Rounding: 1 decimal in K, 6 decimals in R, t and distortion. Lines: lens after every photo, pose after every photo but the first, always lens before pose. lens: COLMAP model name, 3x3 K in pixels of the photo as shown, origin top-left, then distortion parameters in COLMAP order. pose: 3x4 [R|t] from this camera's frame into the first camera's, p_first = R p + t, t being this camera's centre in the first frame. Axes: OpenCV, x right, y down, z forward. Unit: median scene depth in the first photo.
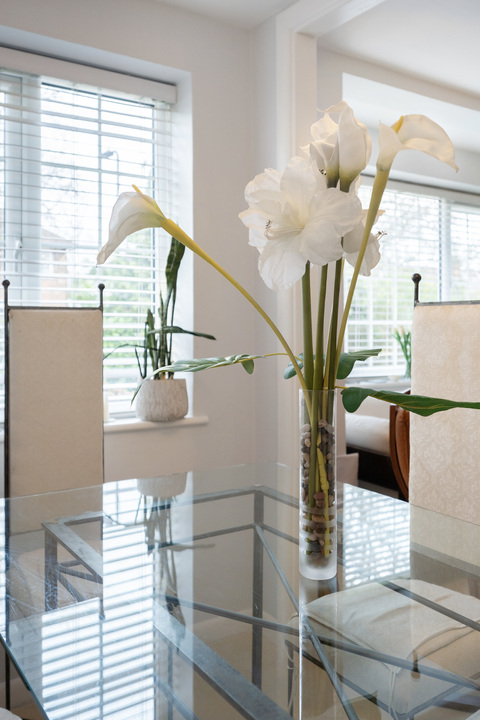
lens RADIAL K [[622.3, 0, 226.3], [0, 622.3, 332.9], [0, 0, 1]] dist [0.018771, 0.008570]
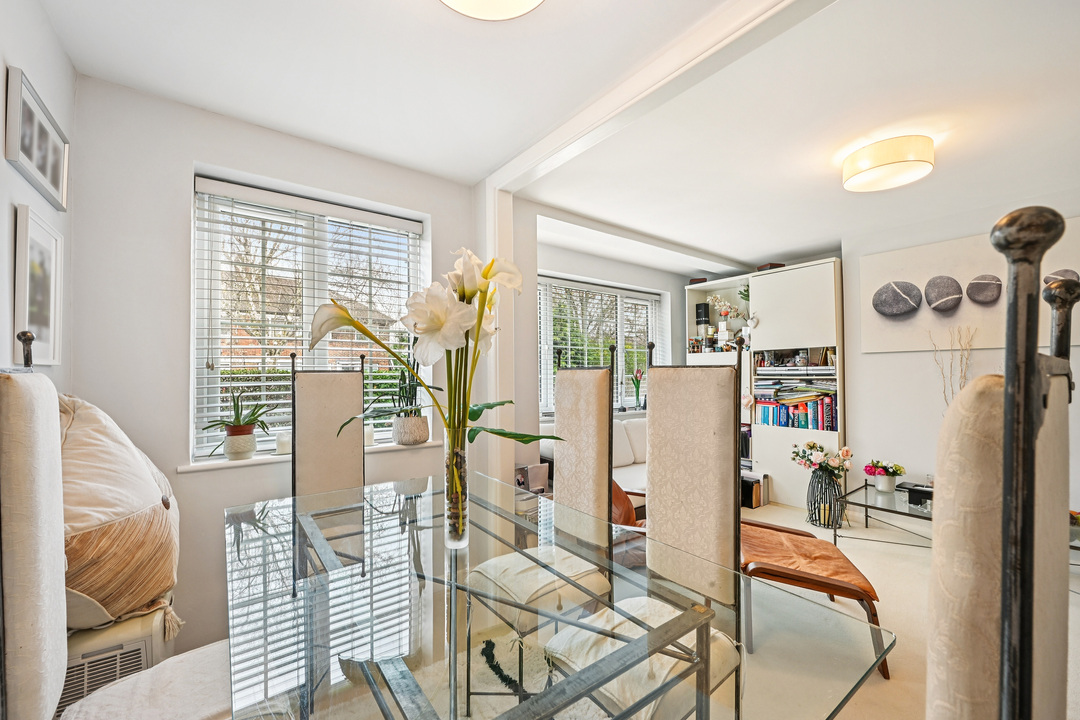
lens RADIAL K [[427.7, 0, 538.0], [0, 427.7, 370.4], [0, 0, 1]] dist [0.001073, -0.000488]
pose [[0.999059, -0.006236, 0.042910, 0.165140], [0.006858, 0.999873, -0.014360, -0.020655], [-0.042815, 0.014641, 0.998976, -0.050662]]
